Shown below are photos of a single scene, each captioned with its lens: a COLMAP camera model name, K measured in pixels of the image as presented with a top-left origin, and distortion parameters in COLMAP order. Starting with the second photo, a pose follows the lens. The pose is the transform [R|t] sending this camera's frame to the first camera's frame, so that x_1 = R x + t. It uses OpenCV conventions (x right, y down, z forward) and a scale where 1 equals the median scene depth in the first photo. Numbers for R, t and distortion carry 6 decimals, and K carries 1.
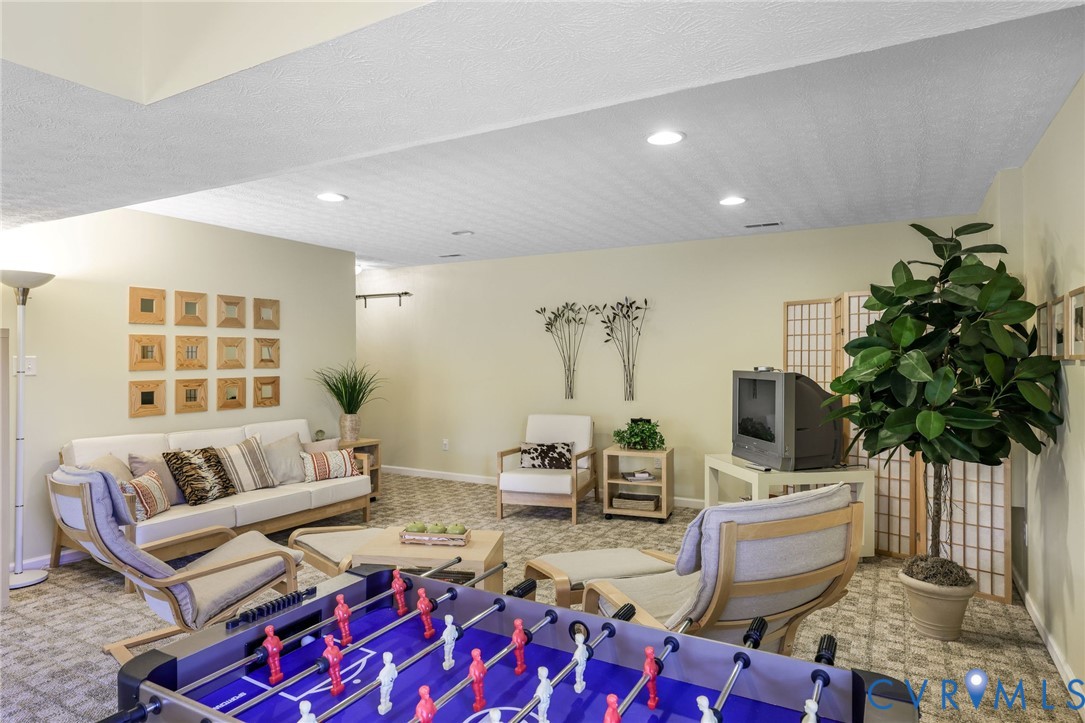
lens RADIAL K [[639.0, 0, 540.6], [0, 639.0, 360.7], [0, 0, 1]] dist [0.002848, 0.000702]
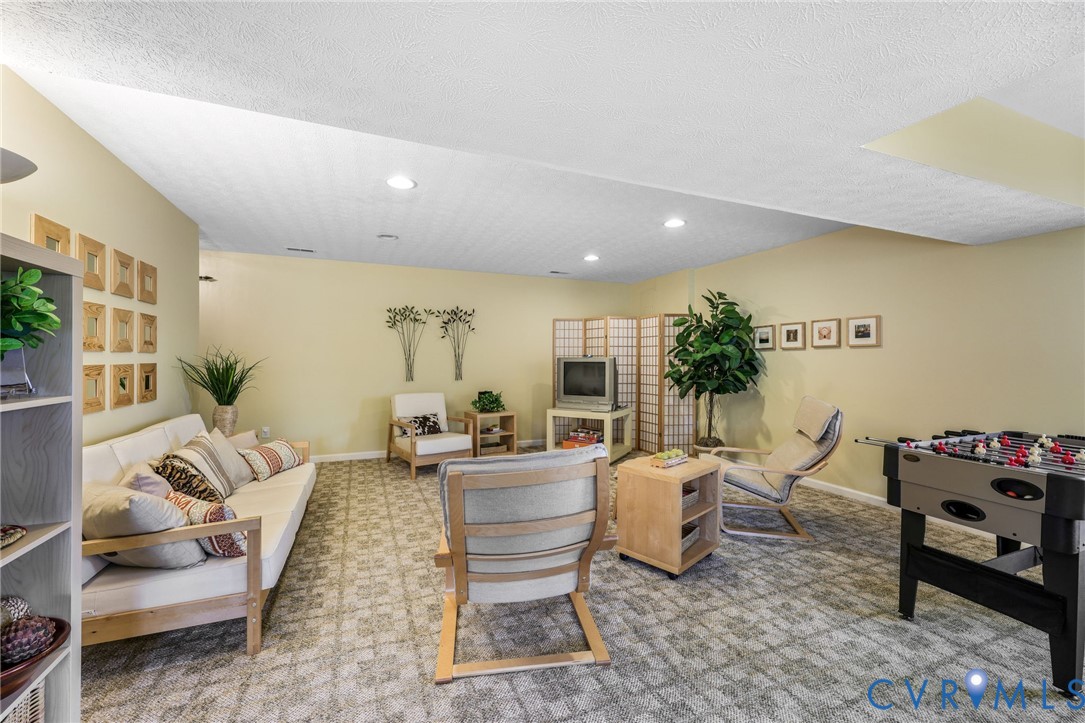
lens RADIAL K [[434.6, 0, 541.2], [0, 434.6, 360.3], [0, 0, 1]] dist [-0.000463, -0.000129]
pose [[0.622537, 0.001192, 0.782590, -0.534171], [-0.001094, 0.999999, -0.000653, 0.020448], [-0.782590, -0.000450, 0.622537, 0.284844]]
